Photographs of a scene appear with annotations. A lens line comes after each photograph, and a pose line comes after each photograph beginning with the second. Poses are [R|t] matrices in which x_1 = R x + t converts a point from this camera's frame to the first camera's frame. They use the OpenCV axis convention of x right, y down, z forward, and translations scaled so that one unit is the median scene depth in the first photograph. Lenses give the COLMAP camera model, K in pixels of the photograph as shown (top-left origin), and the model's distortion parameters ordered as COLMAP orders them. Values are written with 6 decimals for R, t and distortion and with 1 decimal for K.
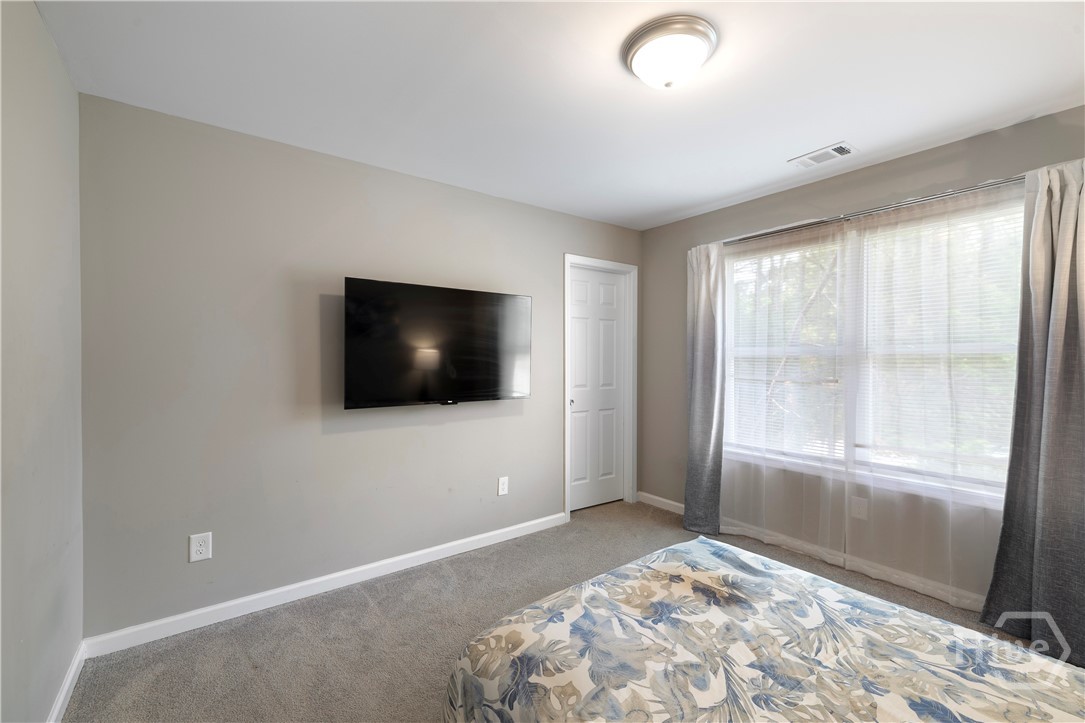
lens RADIAL K [[462.3, 0, 541.0], [0, 462.3, 359.7], [0, 0, 1]] dist [0.001547, 0.000051]
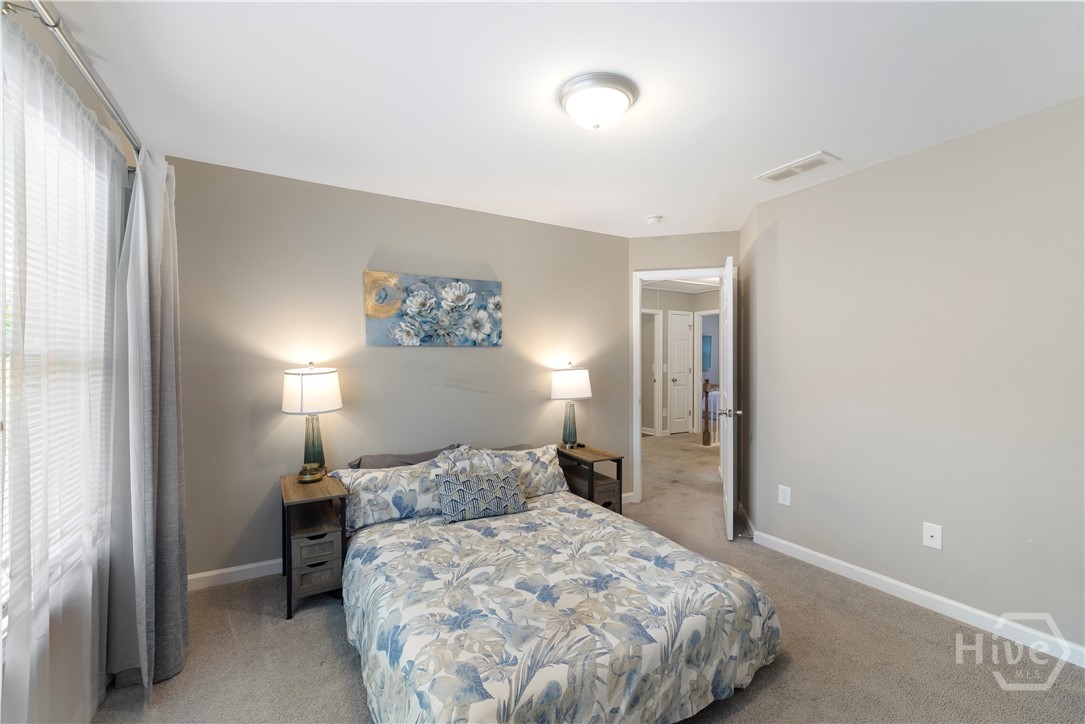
lens RADIAL K [[459.0, 0, 545.8], [0, 459.0, 354.9], [0, 0, 1]] dist [0.002465, 0.000103]
pose [[-0.993107, 0.004408, 0.117133, 0.270122], [0.005022, 0.999975, 0.004940, -0.024662], [-0.117108, 0.005495, -0.993104, 2.217294]]
